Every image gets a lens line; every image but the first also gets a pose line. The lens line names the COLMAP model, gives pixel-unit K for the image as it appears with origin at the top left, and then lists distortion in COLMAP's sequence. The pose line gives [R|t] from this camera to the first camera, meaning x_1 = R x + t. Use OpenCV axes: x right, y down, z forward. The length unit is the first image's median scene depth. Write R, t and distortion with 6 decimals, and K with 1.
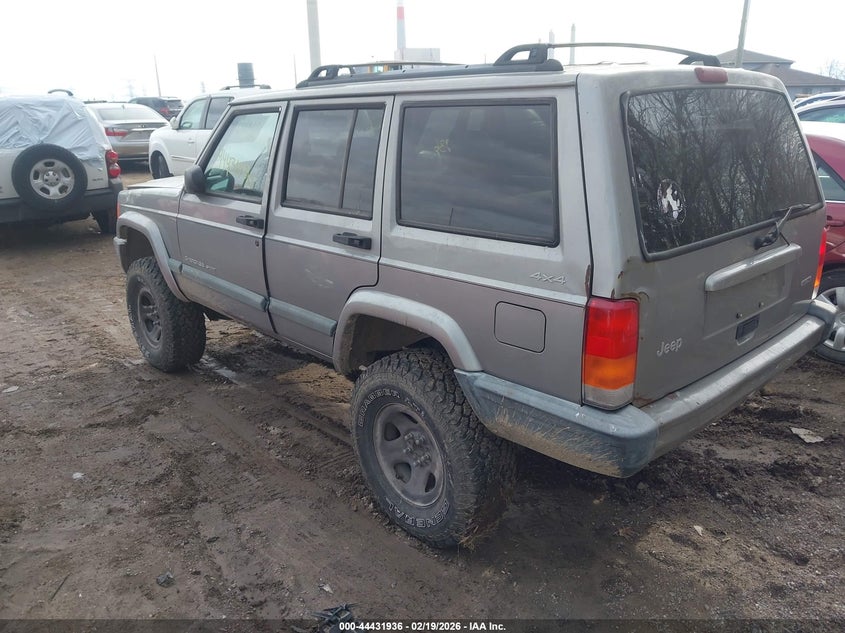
lens RADIAL K [[674.7, 0, 422.5], [0, 674.7, 316.5], [0, 0, 1]] dist [0.001677, 0.000194]
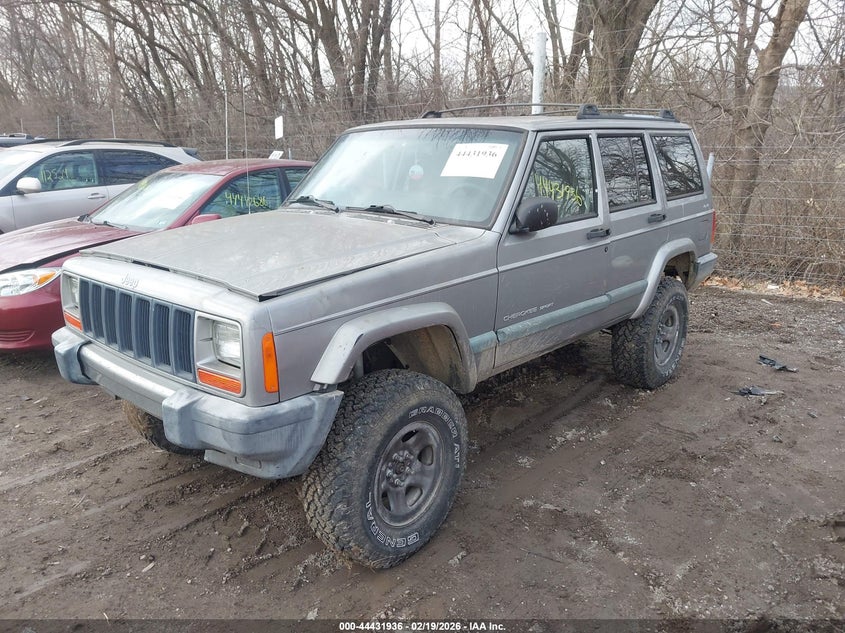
lens RADIAL K [[674.7, 0, 422.5], [0, 674.7, 316.5], [0, 0, 1]] dist [0.001677, 0.000194]
pose [[-0.108001, -0.227366, 0.967802, -1.558198], [0.314455, 0.915702, 0.250218, -0.448565], [-0.943109, 0.331354, -0.027400, 1.564662]]
